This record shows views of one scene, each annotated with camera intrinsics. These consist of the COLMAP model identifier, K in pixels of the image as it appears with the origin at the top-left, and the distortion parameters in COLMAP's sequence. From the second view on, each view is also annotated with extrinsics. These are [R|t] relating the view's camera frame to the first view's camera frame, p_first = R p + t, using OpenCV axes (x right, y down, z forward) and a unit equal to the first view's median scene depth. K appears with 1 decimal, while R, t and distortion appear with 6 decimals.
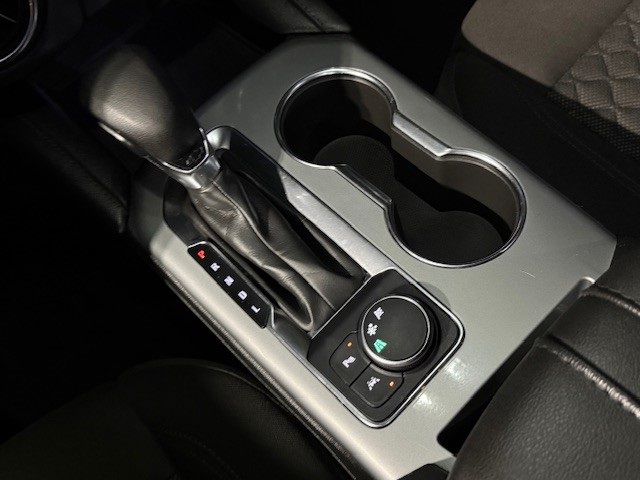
lens RADIAL K [[674.9, 0, 316.3], [0, 674.9, 240.2], [0, 0, 1]] dist [-0.006871, 0.000000]
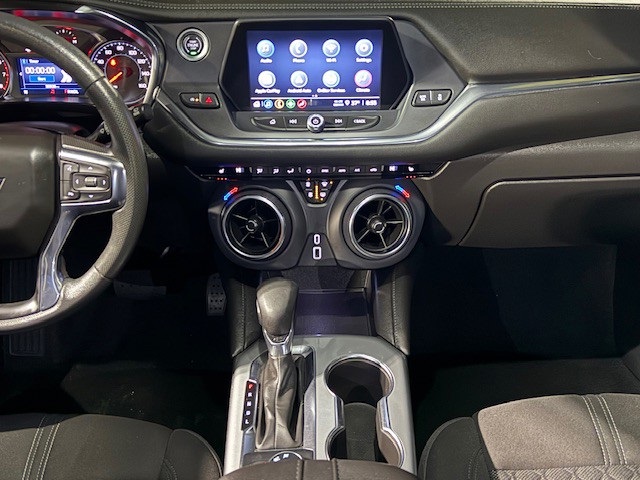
lens RADIAL K [[732.4, 0, 320.4], [0, 732.4, 244.7], [0, 0, 1]] dist [0.059238, 0.000000]
pose [[0.717923, 0.527168, -0.454621, 0.666227], [-0.674725, 0.687644, -0.268129, 0.161525], [0.171268, 0.499239, 0.849369, -0.853038]]
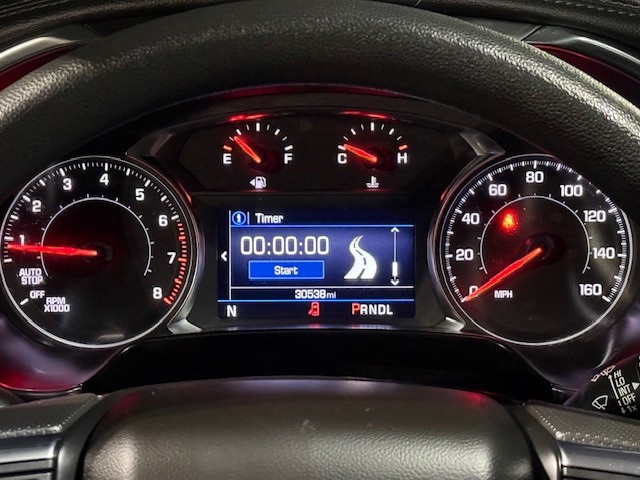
lens RADIAL K [[2041.7, 0, 321.2], [0, 2041.7, 240.6], [0, 0, 1]] dist [0.127247, 0.000000]
pose [[0.719736, 0.357393, -0.595189, -0.042087], [-0.673200, 0.568784, -0.472532, 0.703529], [0.169654, 0.740780, 0.649971, -0.651053]]
